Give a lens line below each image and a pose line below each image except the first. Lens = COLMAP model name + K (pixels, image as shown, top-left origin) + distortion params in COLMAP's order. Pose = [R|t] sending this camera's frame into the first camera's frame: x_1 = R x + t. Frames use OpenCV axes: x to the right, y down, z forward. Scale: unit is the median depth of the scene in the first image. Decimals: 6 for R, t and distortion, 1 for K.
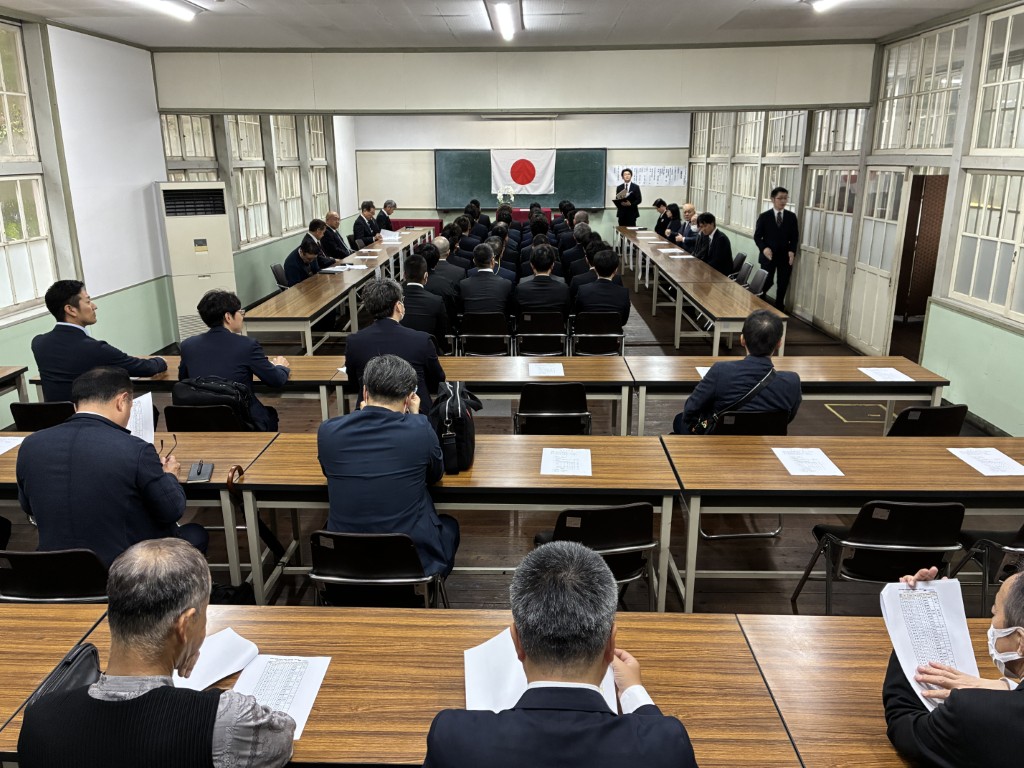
lens RADIAL K [[777.3, 0, 512.0], [0, 777.3, 384.0], [0, 0, 1]] dist [0.027743, -0.008297]
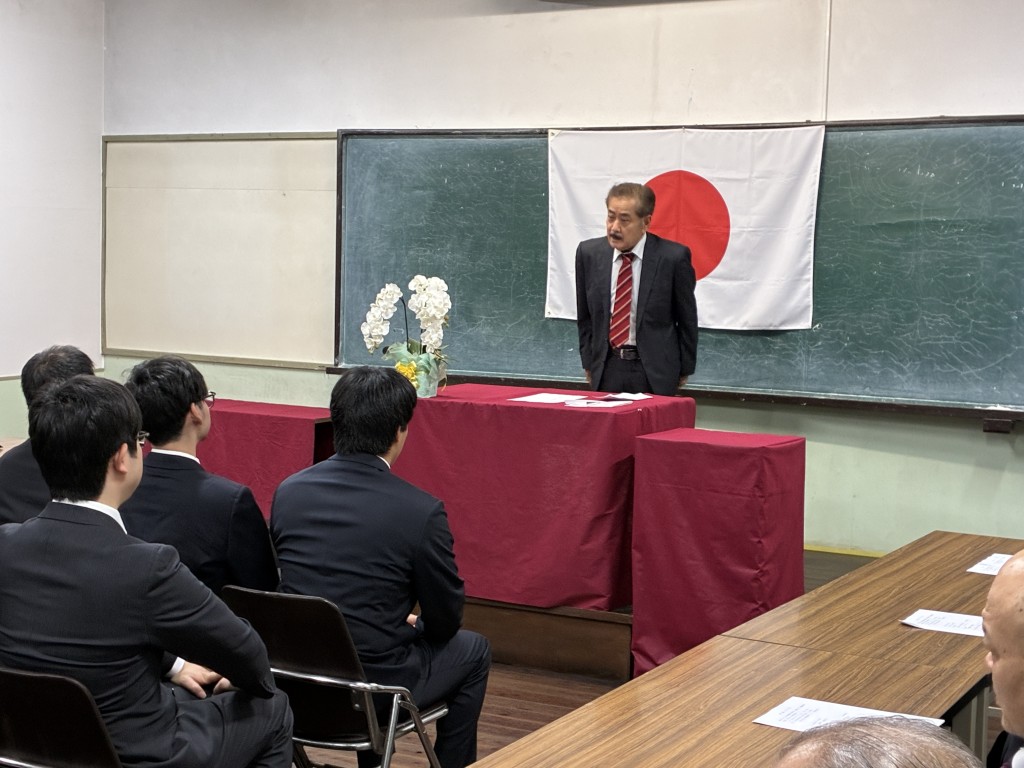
lens RADIAL K [[1667.6, 0, 512.0], [0, 1667.6, 384.0], [0, 0, 1]] dist [0.305320, -1.714403]
pose [[0.885520, 0.061337, -0.460534, 0.194410], [-0.145839, 0.977842, -0.150186, -0.151351], [0.441118, 0.200157, 0.874844, 0.574405]]
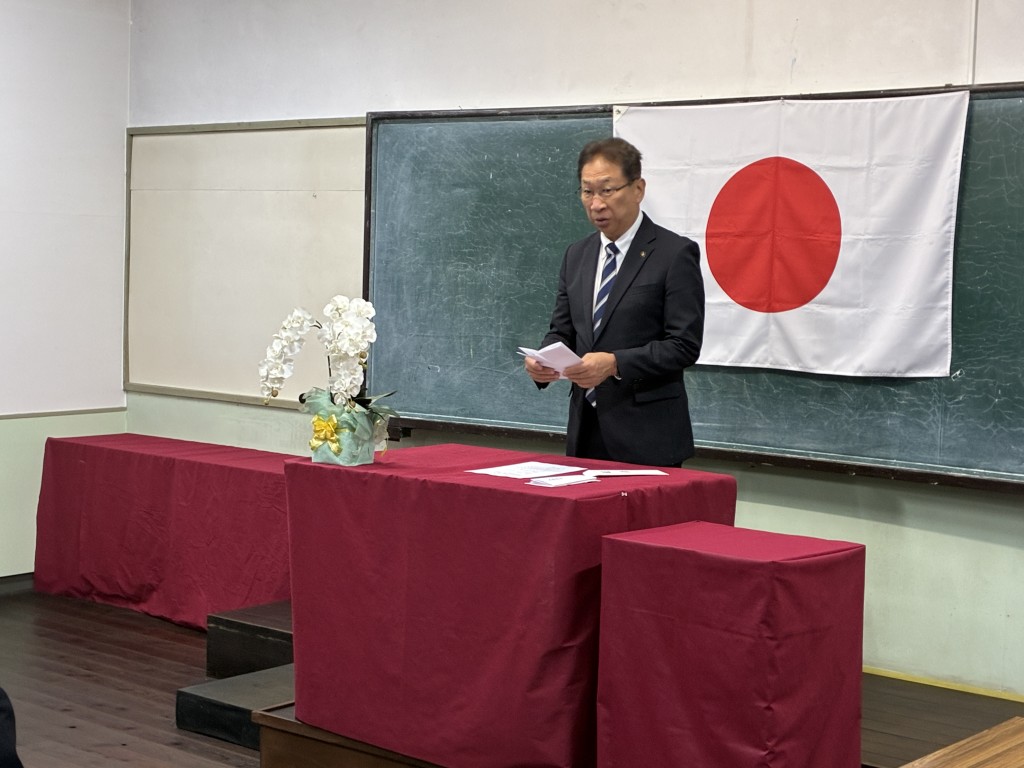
lens RADIAL K [[1723.2, 0, 512.0], [0, 1723.2, 384.0], [0, 0, 1]] dist [0.280424, -1.402264]
pose [[0.783153, 0.068389, -0.618057, 0.196810], [-0.191629, 0.972103, -0.135253, -0.183658], [0.591566, 0.224362, 0.774411, 0.697559]]
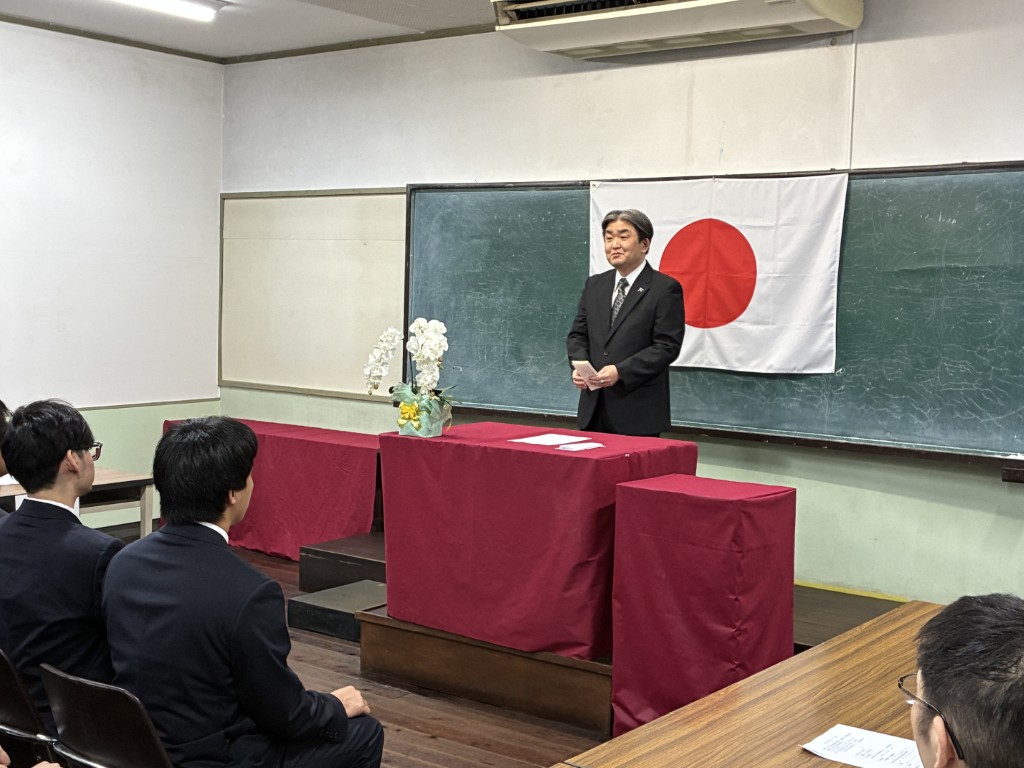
lens RADIAL K [[1312.0, 0, 512.0], [0, 1312.0, 384.0], [0, 0, 1]] dist [0.242672, -1.082728]
pose [[0.814675, 0.066708, -0.576068, 0.193532], [-0.180076, 0.973356, -0.141951, -0.175727], [0.551250, 0.219380, 0.804982, 0.664541]]
